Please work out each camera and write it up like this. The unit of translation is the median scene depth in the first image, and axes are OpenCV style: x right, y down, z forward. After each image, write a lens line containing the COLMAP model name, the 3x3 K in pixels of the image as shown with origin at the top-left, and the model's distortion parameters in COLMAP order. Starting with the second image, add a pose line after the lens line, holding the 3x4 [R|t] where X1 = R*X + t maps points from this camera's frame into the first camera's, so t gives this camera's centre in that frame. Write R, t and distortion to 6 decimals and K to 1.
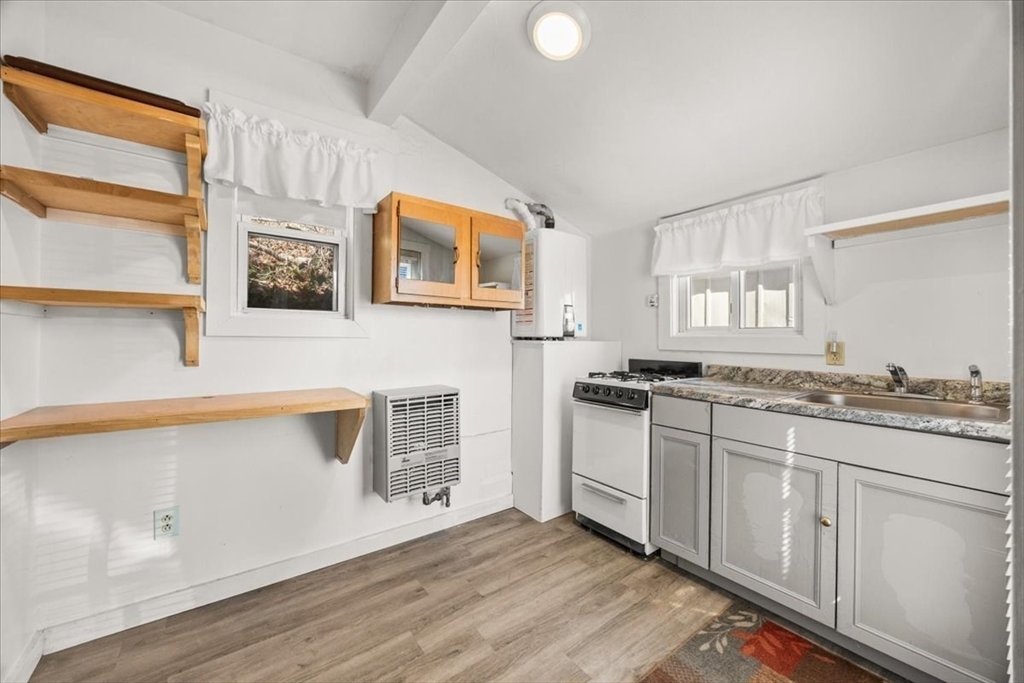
lens RADIAL K [[395.3, 0, 508.9], [0, 395.3, 335.0], [0, 0, 1]] dist [-0.005848, 0.000723]
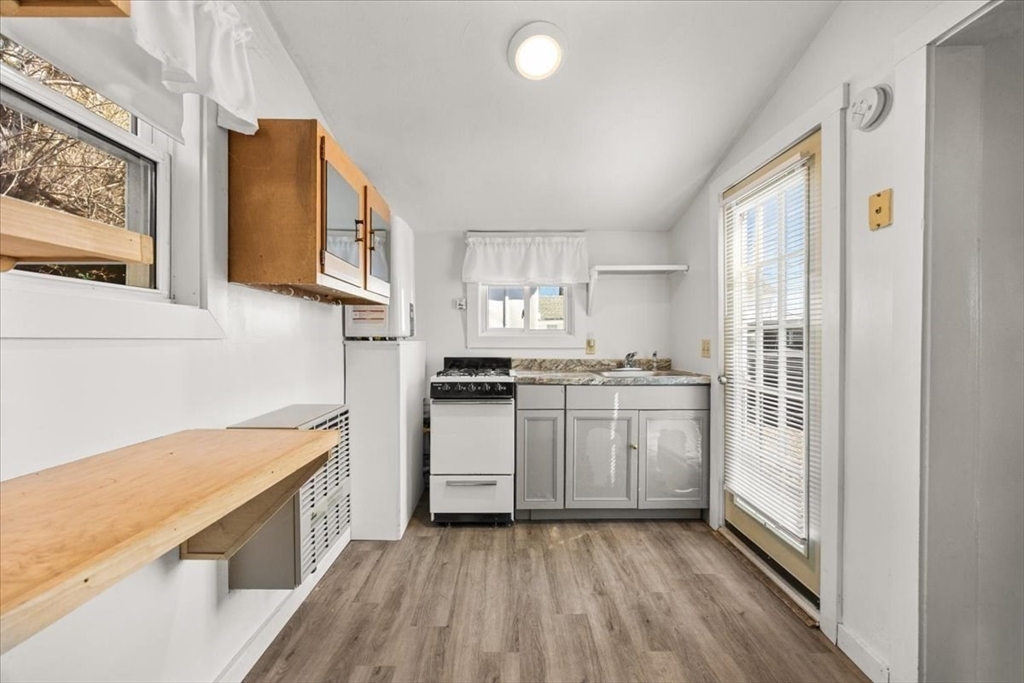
lens RADIAL K [[395.3, 0, 509.5], [0, 395.3, 342.3], [0, 0, 1]] dist [-0.005848, 0.000723]
pose [[0.587783, -0.014189, 0.808894, -0.613442], [-0.001403, 0.999827, 0.018558, 0.000166], [-0.809017, -0.012043, 0.587661, 0.321891]]
